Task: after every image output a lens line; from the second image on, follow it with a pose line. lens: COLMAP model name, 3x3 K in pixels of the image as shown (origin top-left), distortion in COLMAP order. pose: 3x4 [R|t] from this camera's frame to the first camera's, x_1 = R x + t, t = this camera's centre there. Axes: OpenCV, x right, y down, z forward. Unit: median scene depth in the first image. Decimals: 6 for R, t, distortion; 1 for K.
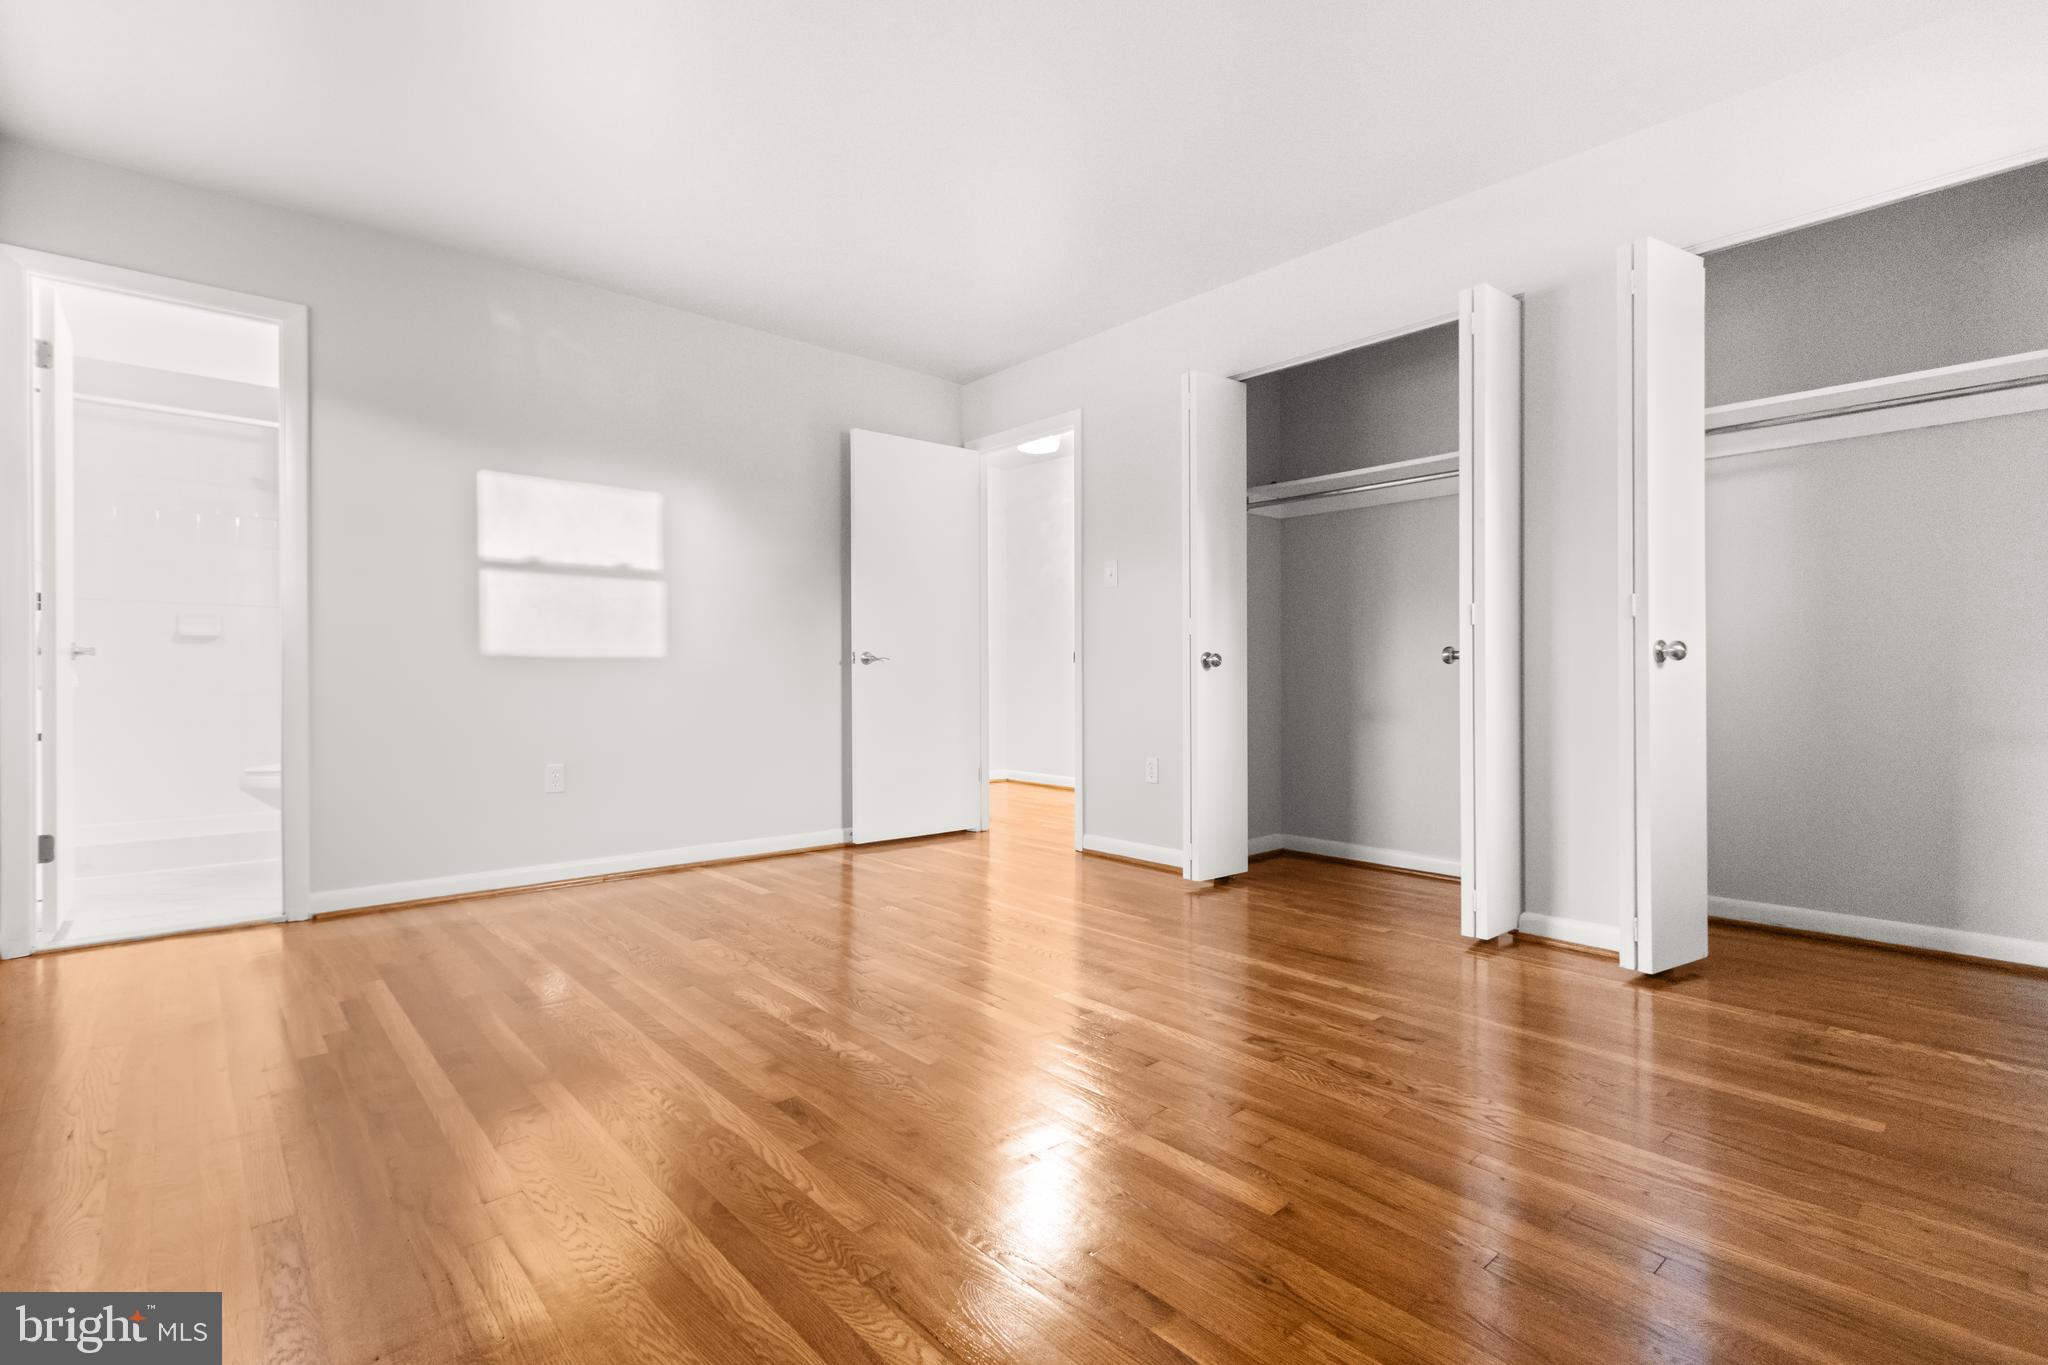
lens RADIAL K [[950.2, 0, 1011.2], [0, 950.2, 702.0], [0, 0, 1]] dist [0.009368, -0.000131]
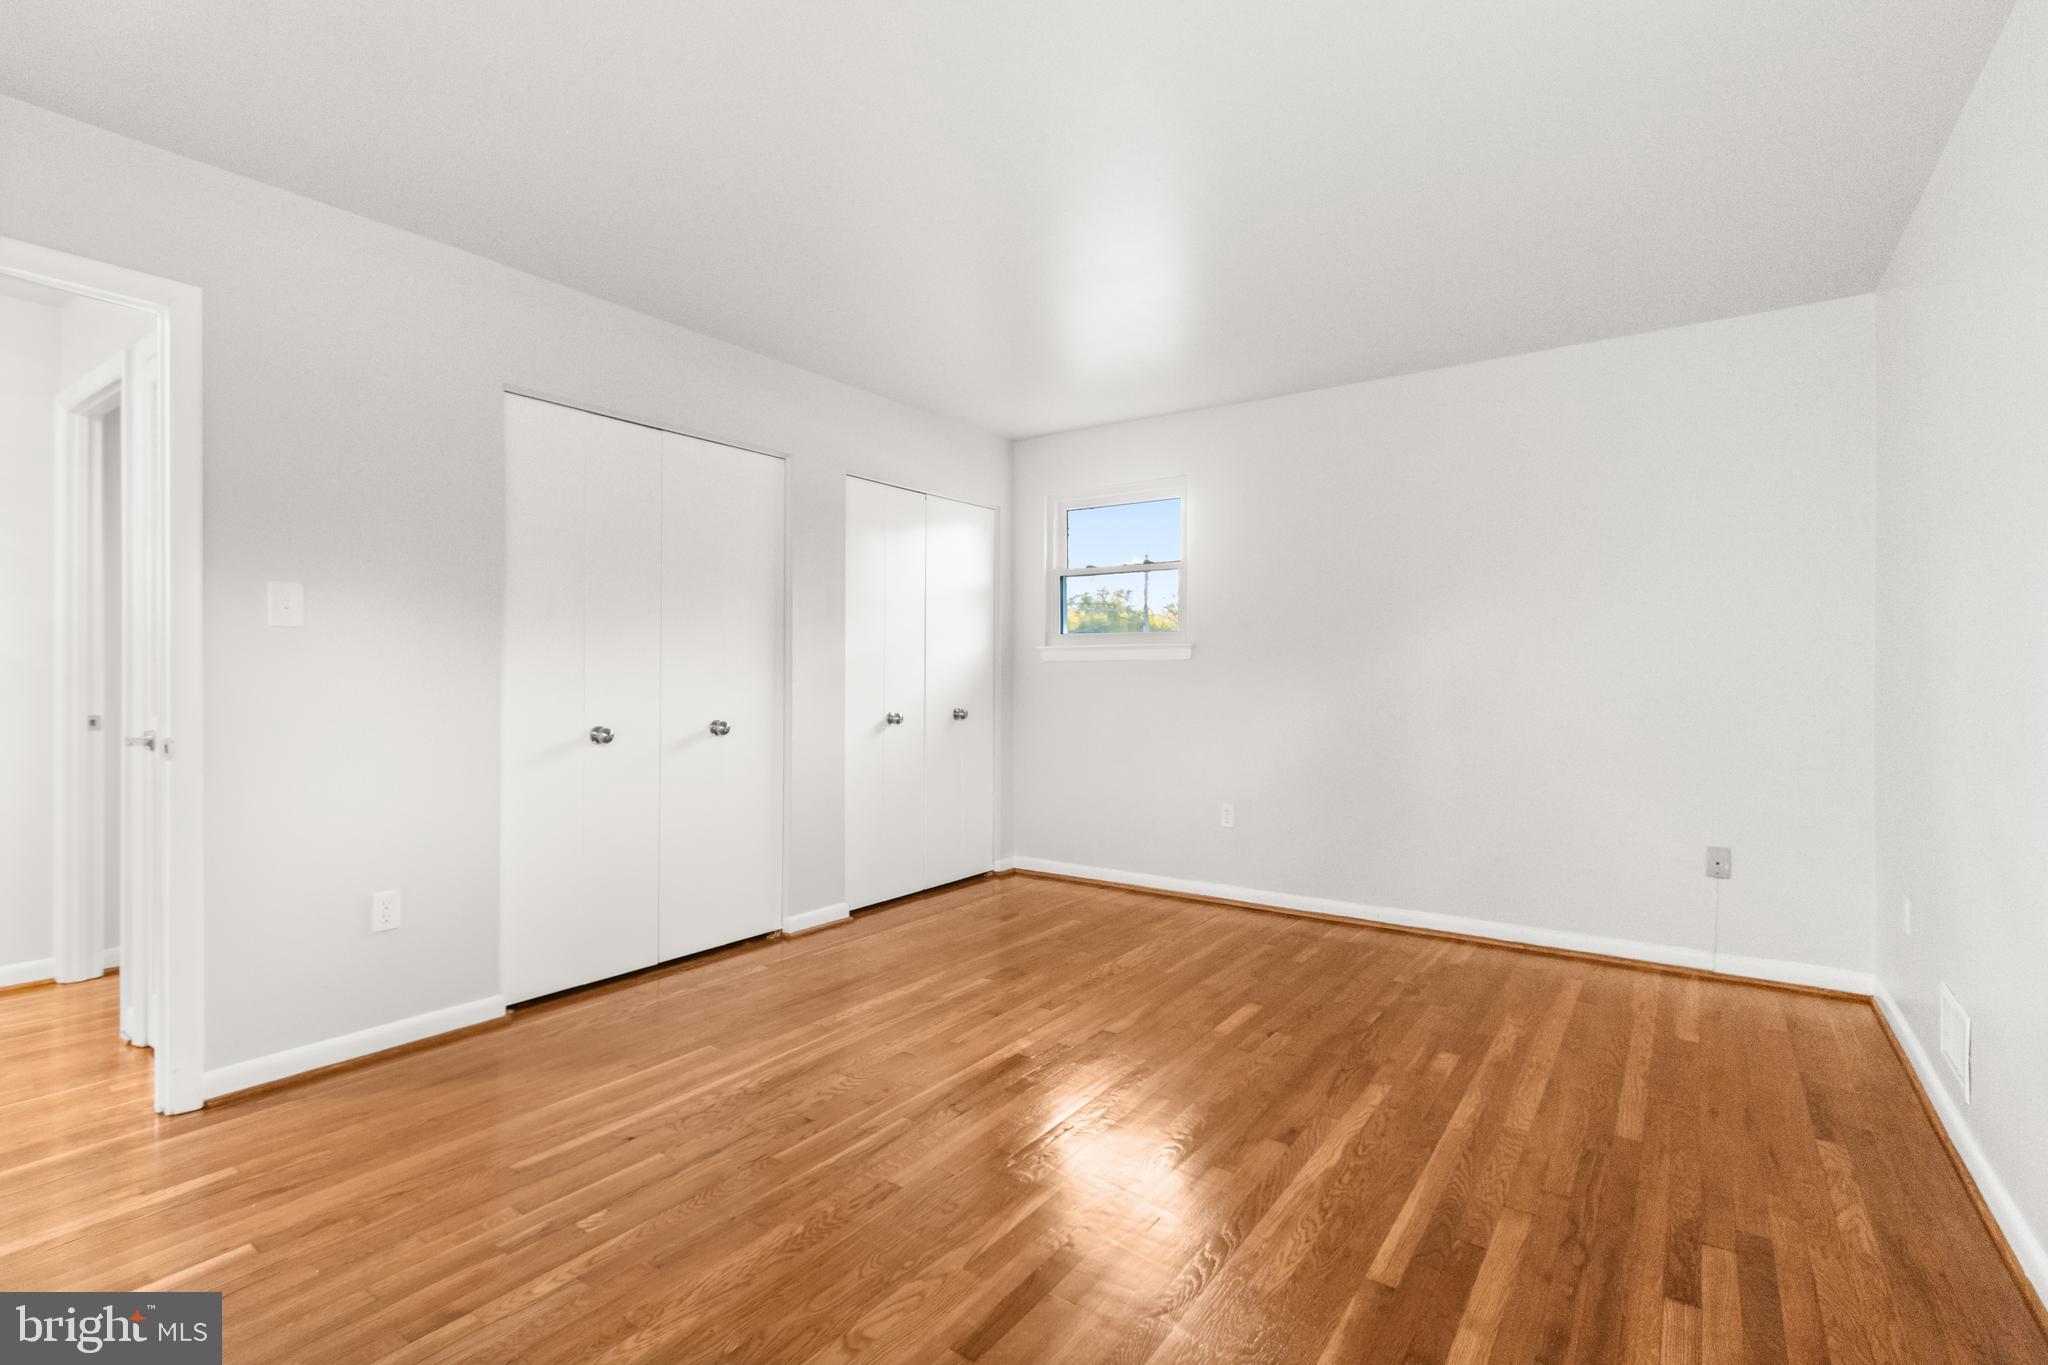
lens RADIAL K [[954.8, 0, 1011.1], [0, 954.8, 679.2], [0, 0, 1]] dist [0.008689, -0.001784]
pose [[-0.236616, -0.000374, 0.971603, -0.825180], [0.026498, 0.999625, 0.006838, -0.112273], [-0.971242, 0.027364, -0.236518, 0.995153]]
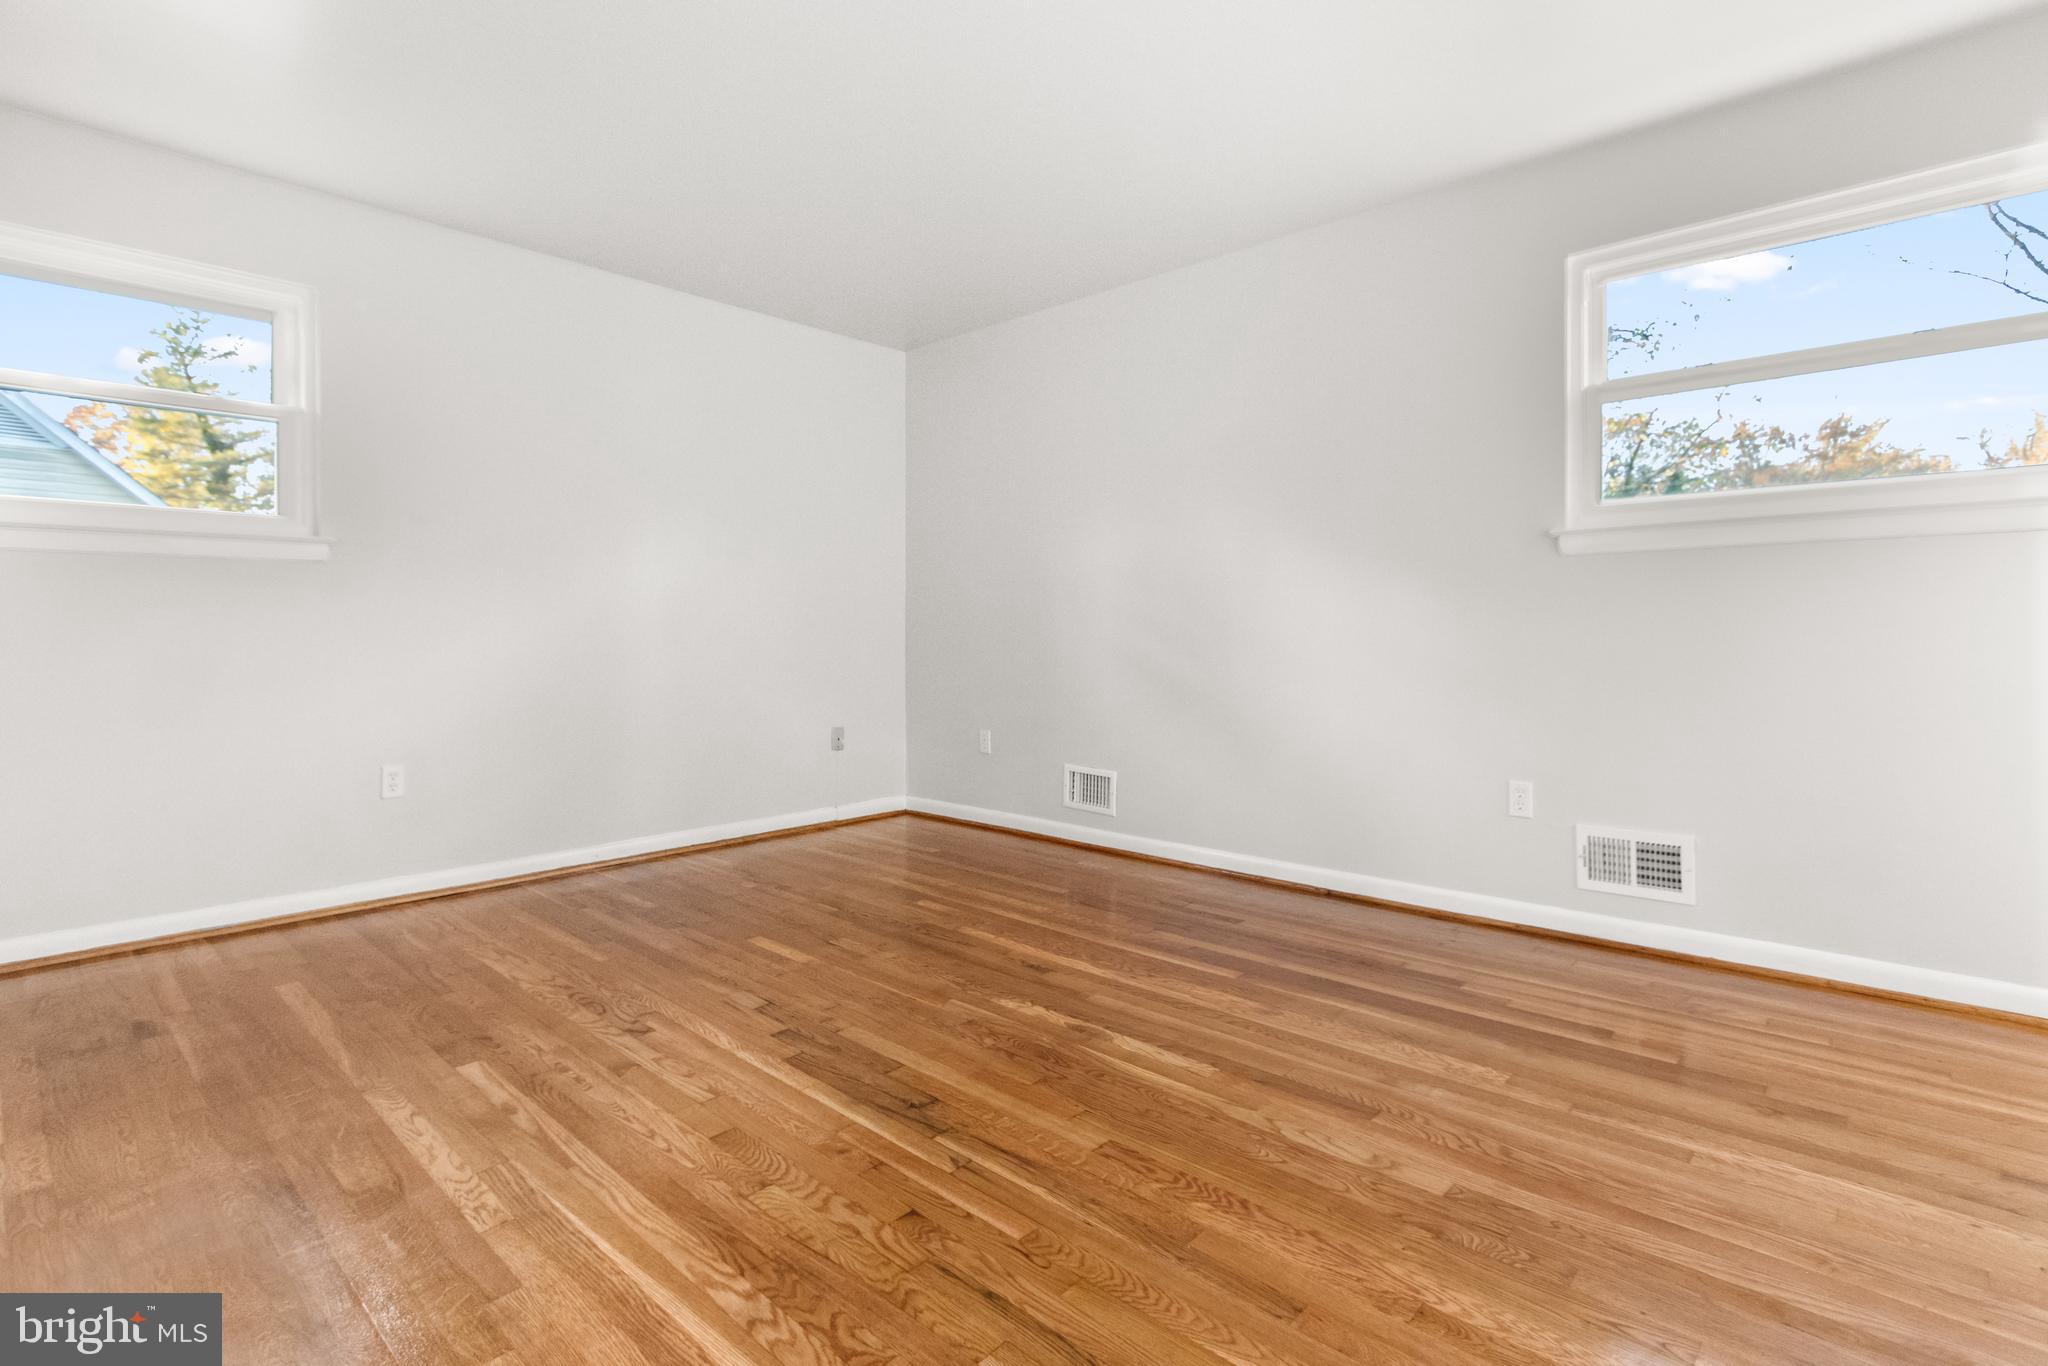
lens RADIAL K [[963.5, 0, 1027.2], [0, 963.5, 653.7], [0, 0, 1]] dist [0.011090, 0.000050]
pose [[-0.993855, 0.006591, -0.110490, -0.033179], [0.001268, 0.998838, 0.048179, -0.075527], [0.110679, 0.047743, -0.992709, 1.487561]]
